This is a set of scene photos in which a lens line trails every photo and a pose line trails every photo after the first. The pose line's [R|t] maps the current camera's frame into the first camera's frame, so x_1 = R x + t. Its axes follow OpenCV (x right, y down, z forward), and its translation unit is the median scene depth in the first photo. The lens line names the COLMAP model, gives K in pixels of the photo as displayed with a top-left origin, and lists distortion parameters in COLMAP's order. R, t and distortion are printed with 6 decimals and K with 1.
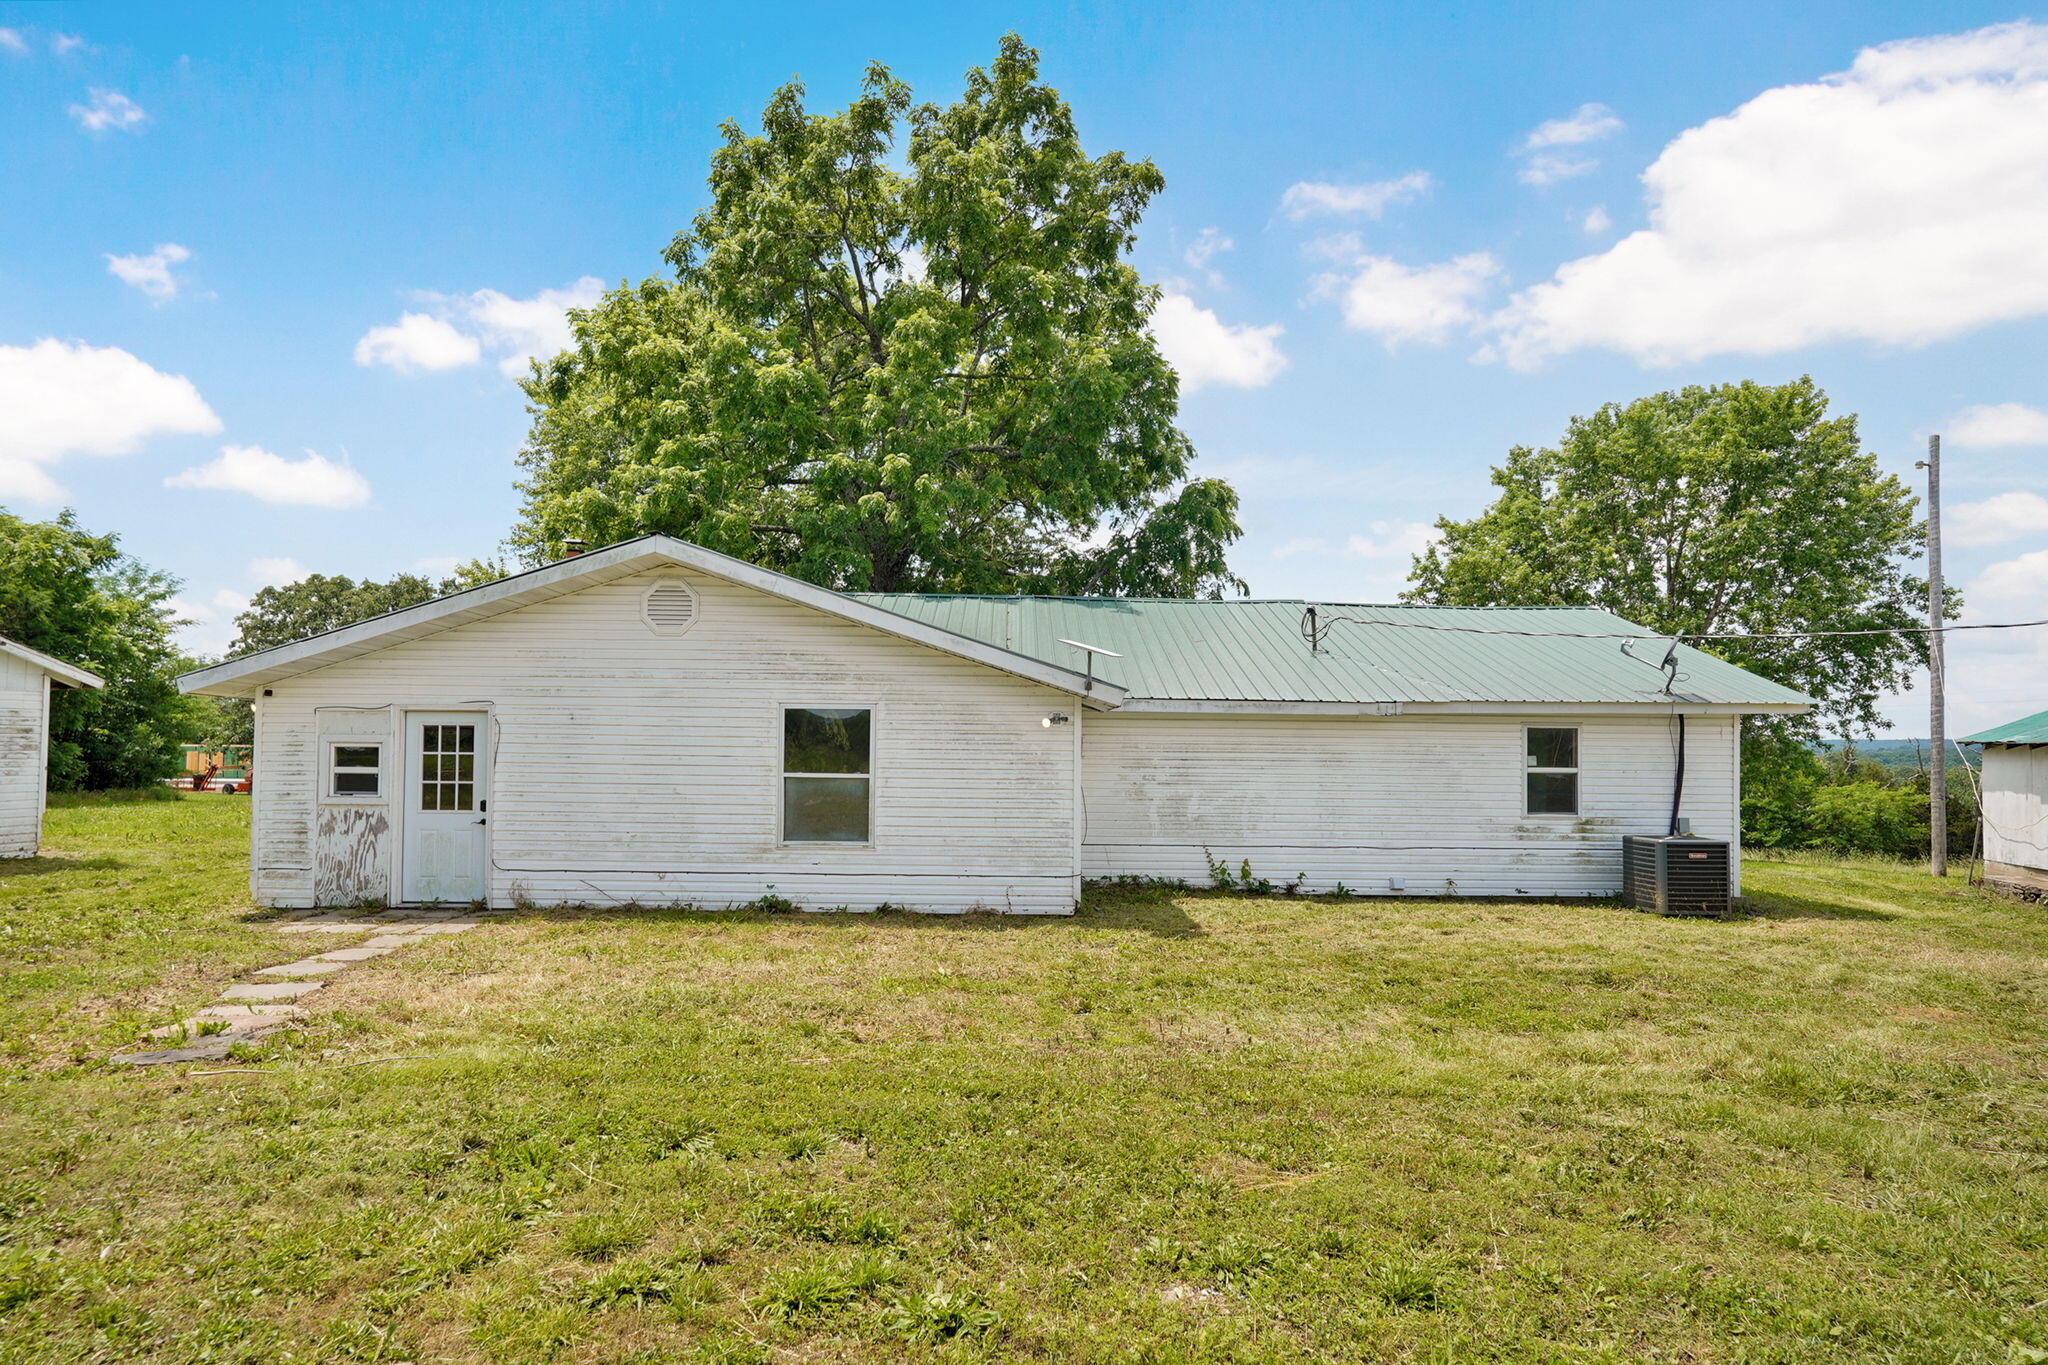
lens RADIAL K [[1108.8, 0, 1024.6], [0, 1108.8, 751.3], [0, 0, 1]] dist [0.000921, 0.000221]
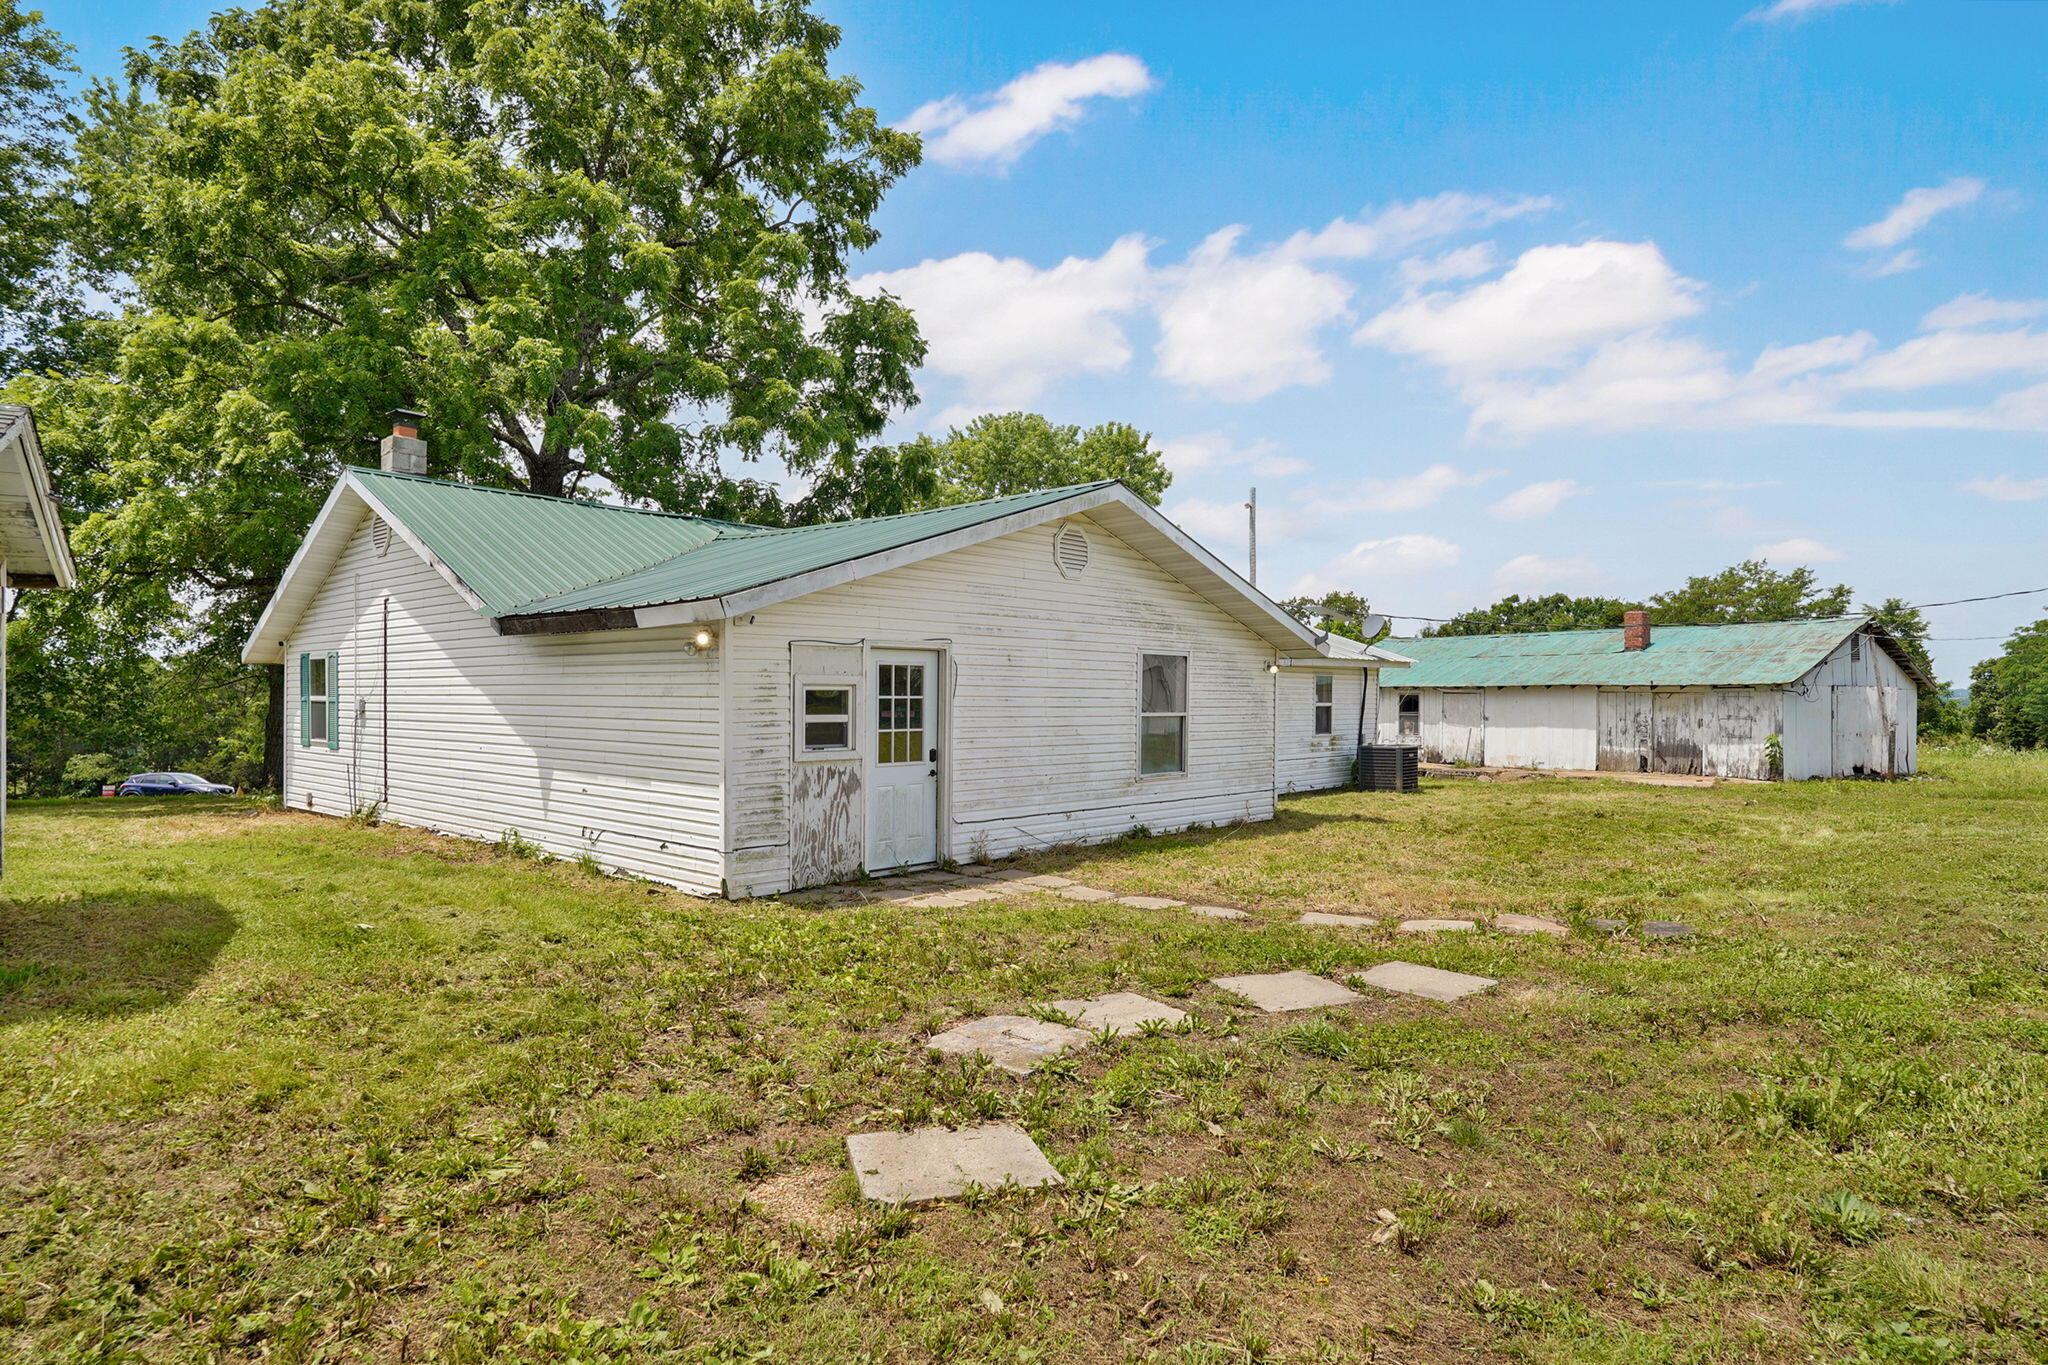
lens RADIAL K [[1108.8, 0, 1024.6], [0, 1108.8, 751.3], [0, 0, 1]] dist [0.000921, 0.000221]
pose [[0.684462, -0.043076, 0.727775, -1.093598], [0.008106, 0.998641, 0.051484, 0.000157], [-0.729003, -0.029339, 0.683881, 0.330052]]
